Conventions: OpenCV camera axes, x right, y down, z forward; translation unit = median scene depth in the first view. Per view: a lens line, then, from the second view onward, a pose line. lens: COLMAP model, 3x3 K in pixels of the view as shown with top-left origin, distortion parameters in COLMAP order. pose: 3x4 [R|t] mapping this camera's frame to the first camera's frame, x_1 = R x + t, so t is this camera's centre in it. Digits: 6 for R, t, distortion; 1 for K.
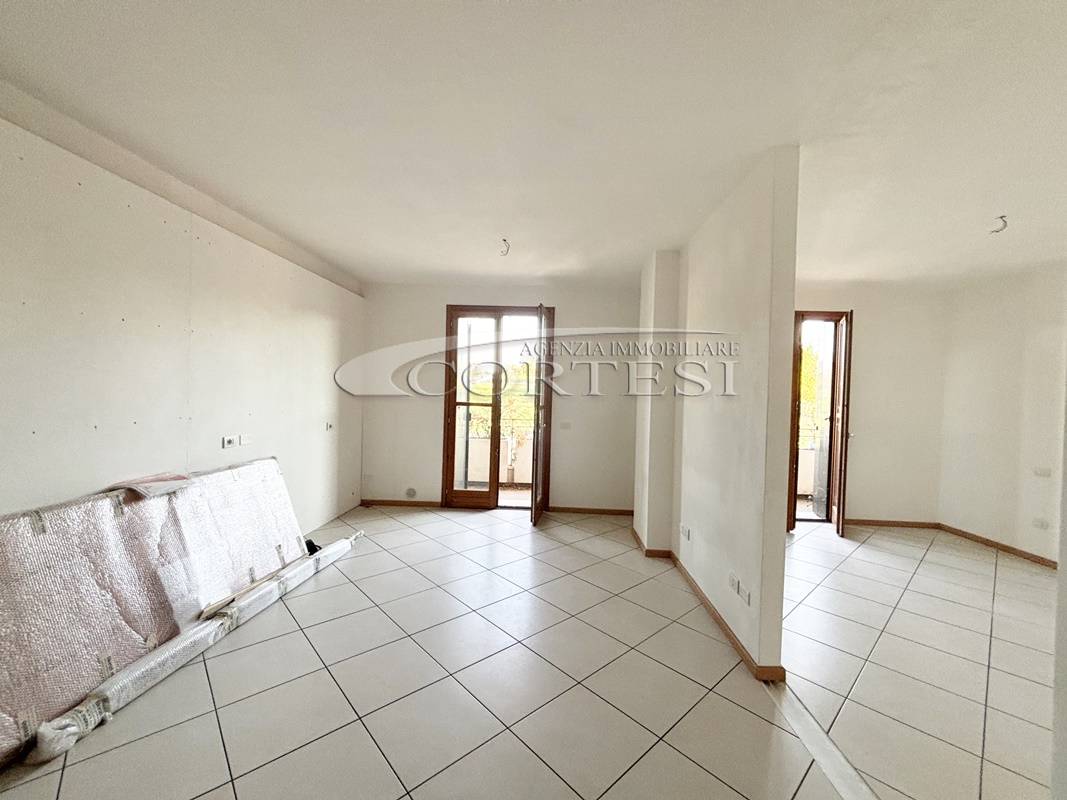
lens RADIAL K [[433.1, 0, 535.8], [0, 433.1, 400.6], [0, 0, 1]] dist [0.000627, -0.000468]
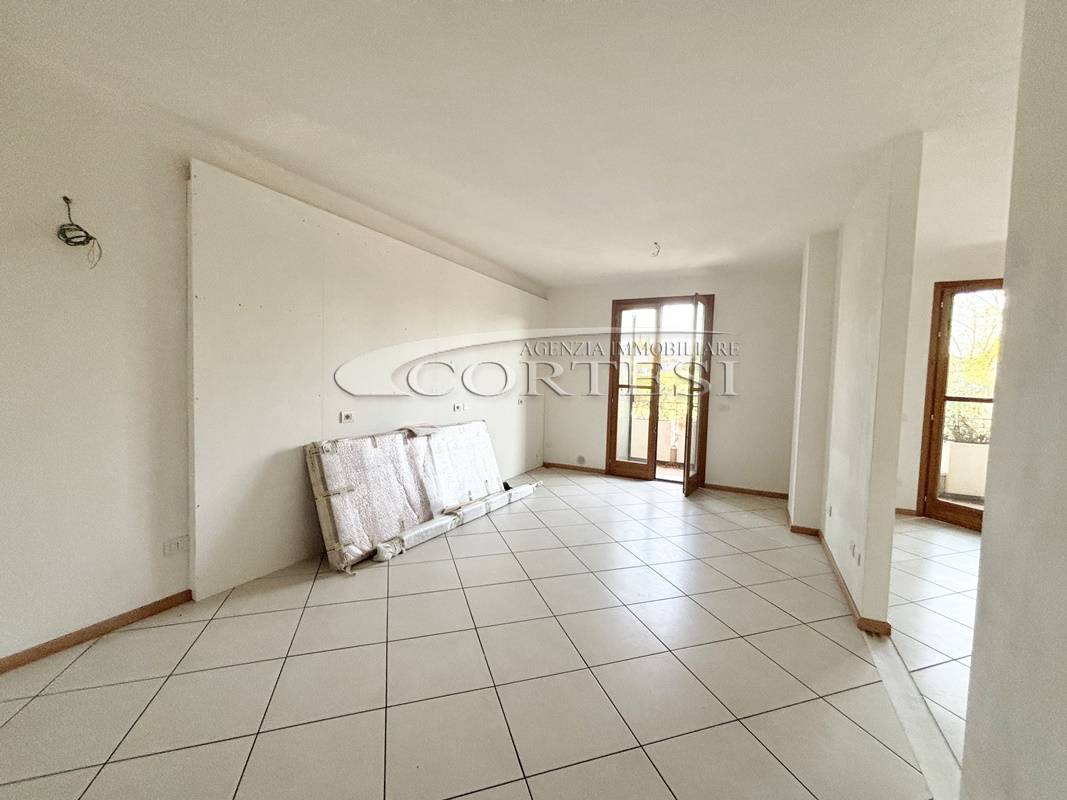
lens RADIAL K [[433.1, 0, 535.3], [0, 433.1, 402.6], [0, 0, 1]] dist [0.000627, -0.000468]
pose [[0.911971, 0.023059, -0.409605, 0.107369], [-0.010803, 0.999423, 0.032212, 0.021516], [0.410112, -0.024951, 0.911694, -0.182993]]
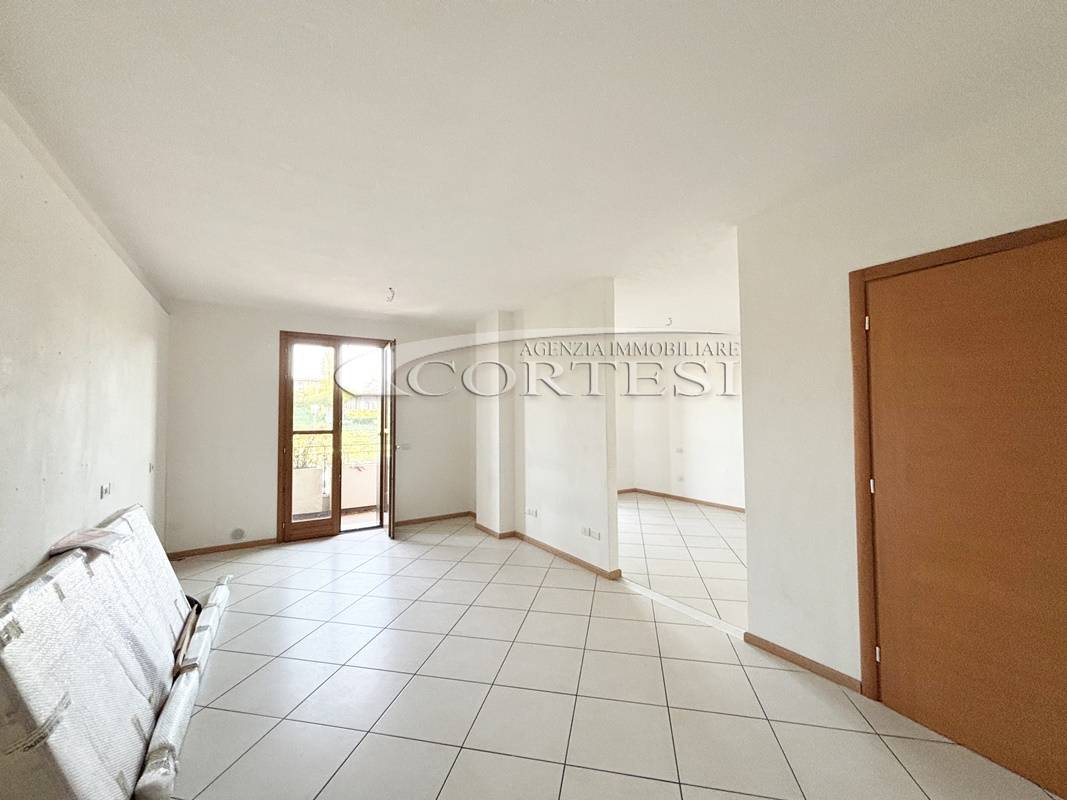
lens RADIAL K [[433.1, 0, 542.0], [0, 433.1, 398.9], [0, 0, 1]] dist [0.000627, -0.000468]
pose [[0.804387, -0.013062, 0.593963, -0.396286], [0.041026, 0.998593, -0.033601, -0.015182], [-0.592688, 0.051396, 0.803791, -0.145628]]
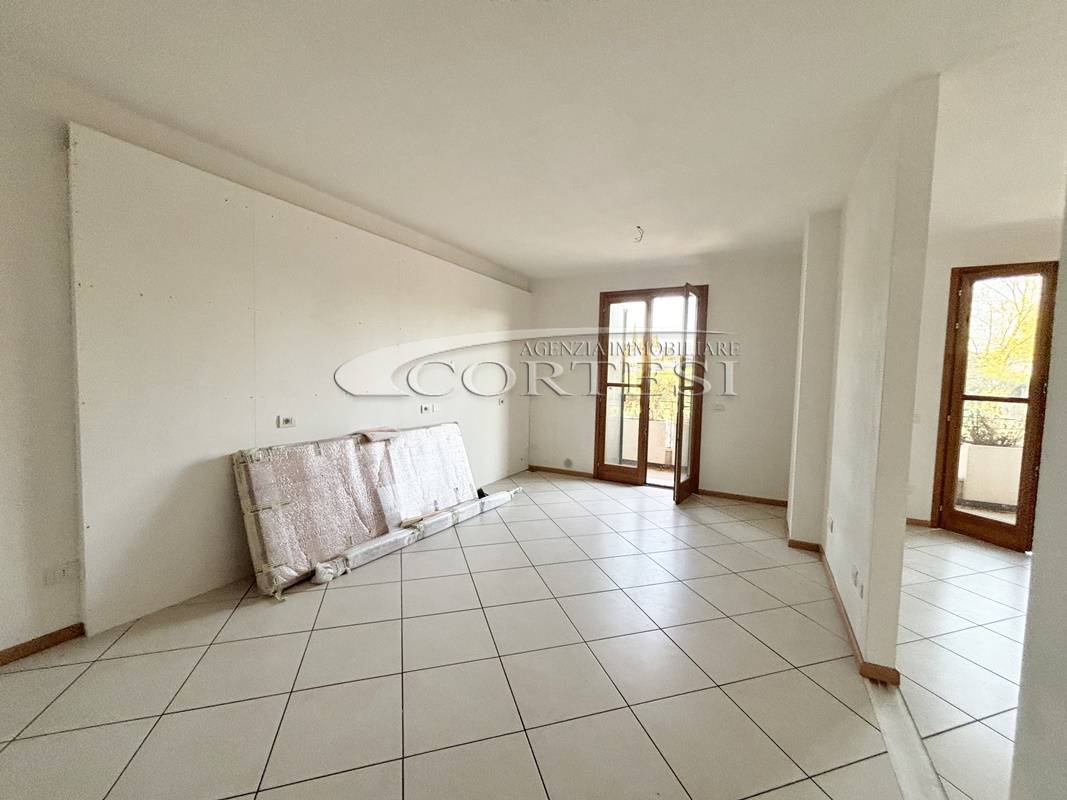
lens RADIAL K [[433.1, 0, 535.4], [0, 433.1, 402.2], [0, 0, 1]] dist [0.000627, -0.000468]
pose [[0.904534, 0.022103, -0.425829, 0.143012], [-0.007012, 0.999292, 0.036975, 0.016478], [0.426344, -0.030459, 0.904048, -0.065595]]
